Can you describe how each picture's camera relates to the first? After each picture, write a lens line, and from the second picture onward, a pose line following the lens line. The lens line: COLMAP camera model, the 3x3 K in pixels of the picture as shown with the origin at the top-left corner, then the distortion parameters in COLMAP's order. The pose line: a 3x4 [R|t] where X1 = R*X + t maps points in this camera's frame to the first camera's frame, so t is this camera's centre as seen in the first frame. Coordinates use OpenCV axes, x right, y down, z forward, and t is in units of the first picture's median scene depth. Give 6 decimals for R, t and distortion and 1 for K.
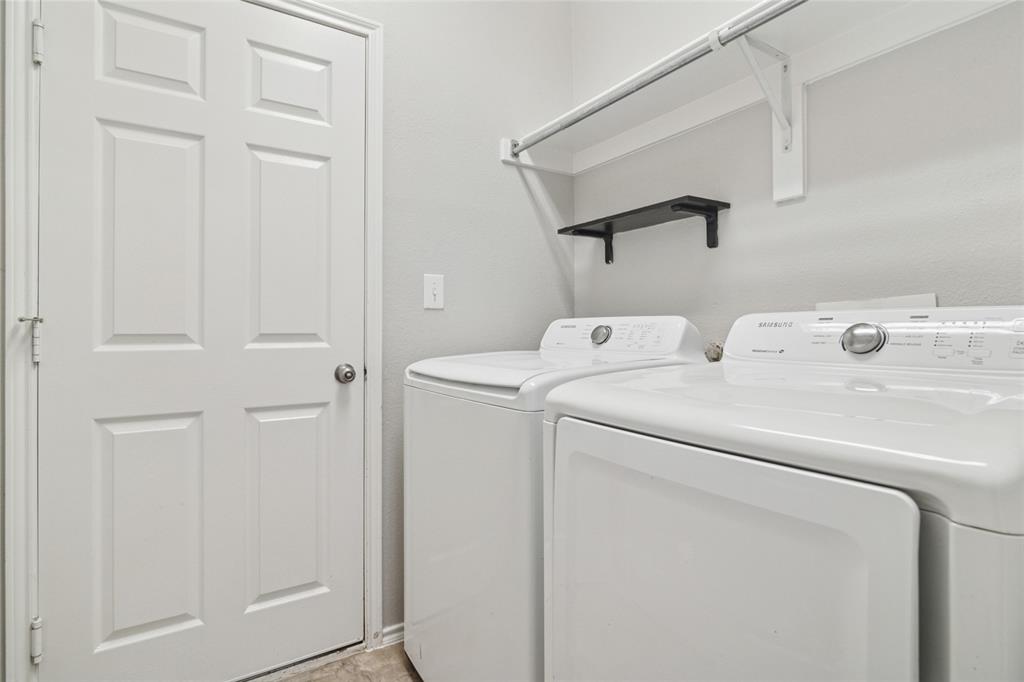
lens RADIAL K [[499.7, 0, 507.8], [0, 499.7, 332.2], [0, 0, 1]] dist [-0.003680, 0.002125]
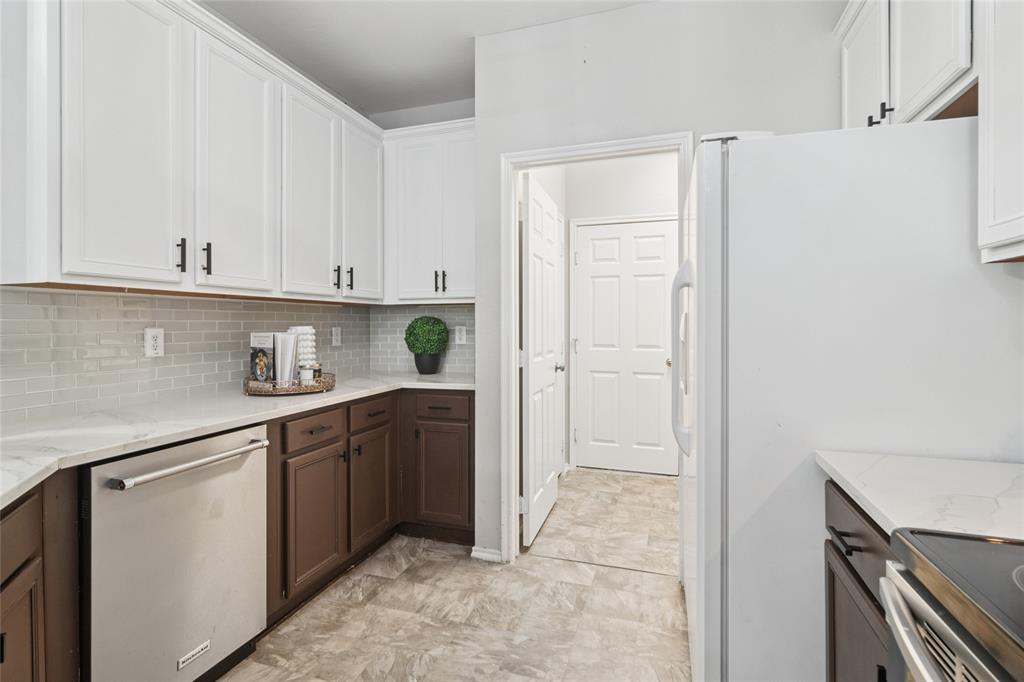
lens RADIAL K [[499.7, 0, 514.9], [0, 499.7, 335.0], [0, 0, 1]] dist [-0.003680, 0.002125]
pose [[0.650111, 0.009213, -0.759783, 1.132721], [-0.002658, 0.999948, 0.009850, -0.076418], [0.759835, -0.004384, 0.650102, -1.269865]]
